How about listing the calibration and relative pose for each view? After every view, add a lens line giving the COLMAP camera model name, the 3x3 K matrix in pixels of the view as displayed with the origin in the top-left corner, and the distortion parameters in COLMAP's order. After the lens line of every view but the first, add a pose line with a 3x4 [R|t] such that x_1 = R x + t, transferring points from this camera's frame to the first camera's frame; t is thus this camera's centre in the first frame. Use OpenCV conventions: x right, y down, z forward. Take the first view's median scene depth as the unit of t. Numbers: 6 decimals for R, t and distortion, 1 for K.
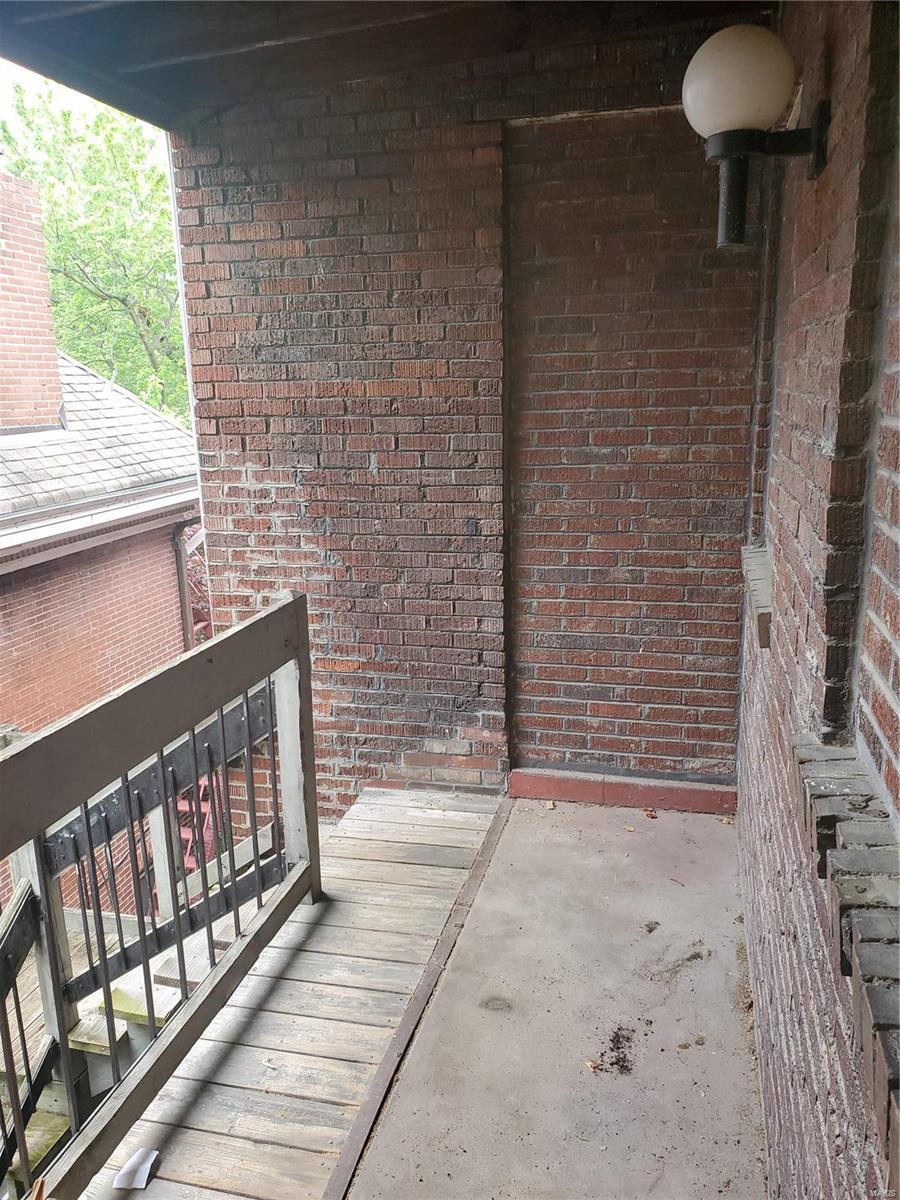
lens RADIAL K [[934.7, 0, 438.2], [0, 934.7, 598.8], [0, 0, 1]] dist [0.021377, -0.012725]
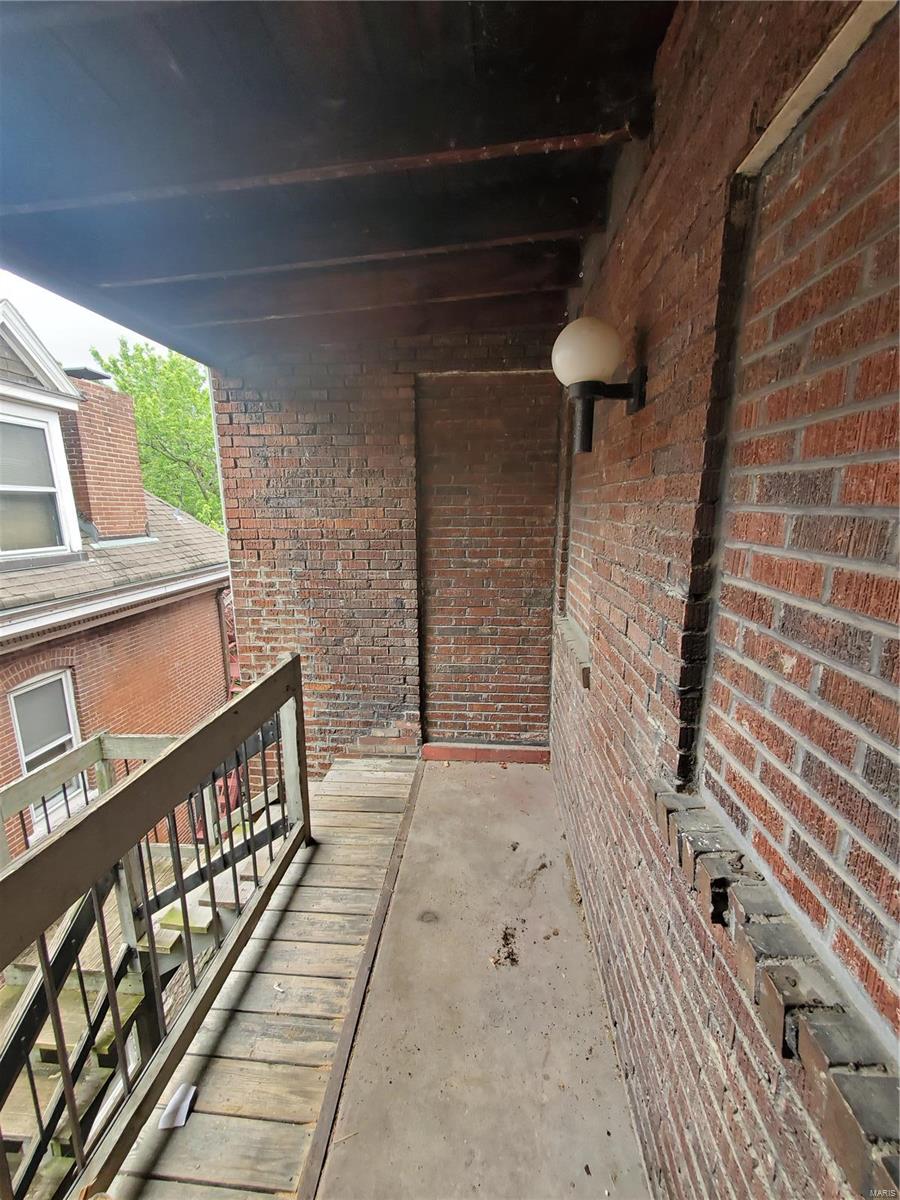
lens RADIAL K [[476.3, 0, 443.6], [0, 476.3, 598.4], [0, 0, 1]] dist [0.013594, -0.002638]
pose [[0.986071, -0.013993, 0.165733, -0.029782], [0.021084, 0.998932, -0.041102, -0.054127], [-0.164980, 0.044024, 0.985314, 0.134406]]
